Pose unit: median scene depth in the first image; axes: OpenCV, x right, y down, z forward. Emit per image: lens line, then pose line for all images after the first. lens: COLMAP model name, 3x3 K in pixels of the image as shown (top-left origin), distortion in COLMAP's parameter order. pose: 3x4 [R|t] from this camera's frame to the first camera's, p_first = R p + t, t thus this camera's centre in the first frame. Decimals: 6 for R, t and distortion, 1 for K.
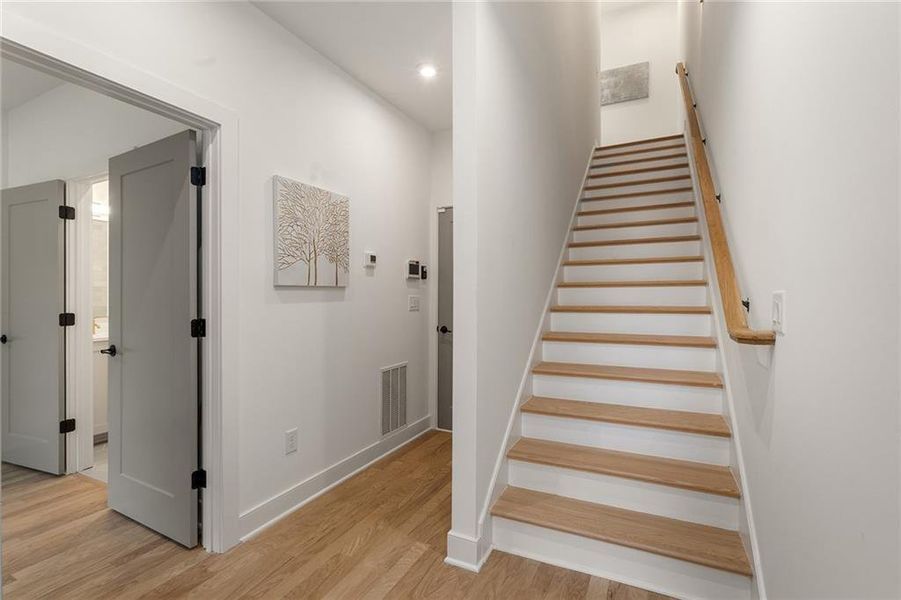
lens RADIAL K [[397.6, 0, 451.4], [0, 397.6, 297.6], [0, 0, 1]] dist [0.000592, 0.000076]
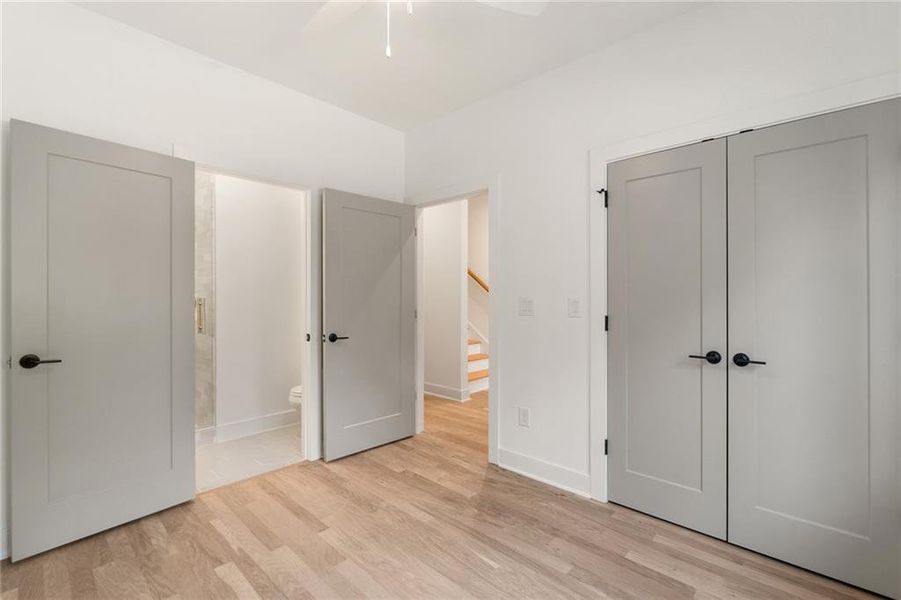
lens RADIAL K [[397.6, 0, 451.1], [0, 397.6, 300.3], [0, 0, 1]] dist [0.000592, 0.000076]
pose [[0.290864, 0.000330, 0.956764, -2.074835], [0.001942, 0.999998, -0.000935, 0.044416], [-0.956763, 0.002130, 0.290862, 0.317848]]
